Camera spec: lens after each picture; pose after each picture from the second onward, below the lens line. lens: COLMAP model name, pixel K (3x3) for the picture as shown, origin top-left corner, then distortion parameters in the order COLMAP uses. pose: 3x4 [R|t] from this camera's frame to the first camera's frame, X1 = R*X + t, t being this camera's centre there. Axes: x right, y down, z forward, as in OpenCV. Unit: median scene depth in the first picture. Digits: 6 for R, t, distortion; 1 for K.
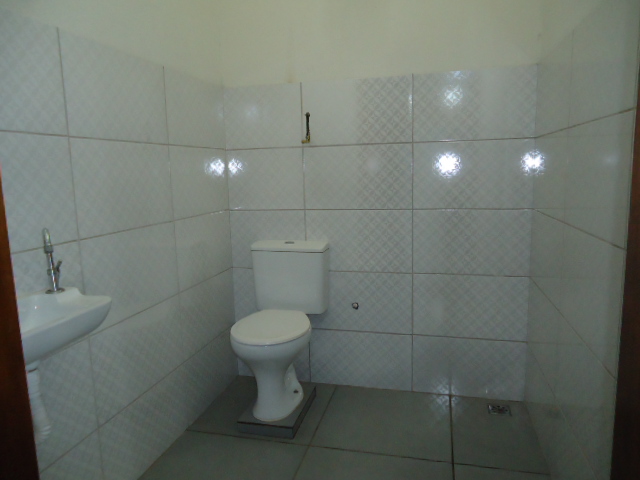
lens RADIAL K [[481.8, 0, 319.7], [0, 481.8, 240.4], [0, 0, 1]] dist [-0.026594, -0.005039]
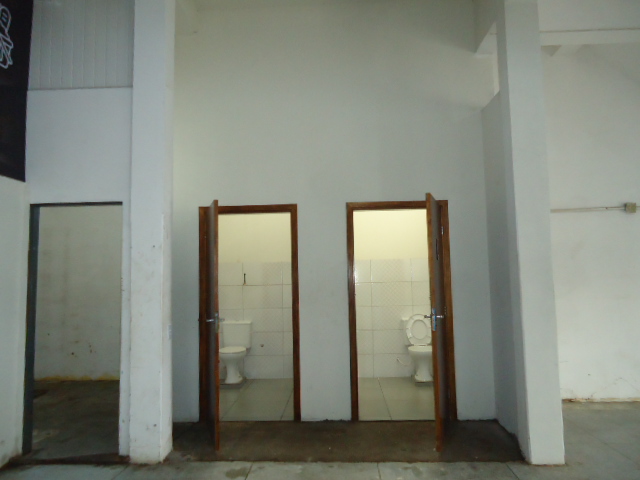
lens RADIAL K [[481.8, 0, 319.4], [0, 481.8, 239.5], [0, 0, 1]] dist [-0.026594, -0.005039]
pose [[0.987403, 0.014349, 0.157574, -0.040326], [0.010011, 0.988219, -0.152718, -0.032565], [-0.157909, 0.152372, 0.975627, -1.787248]]
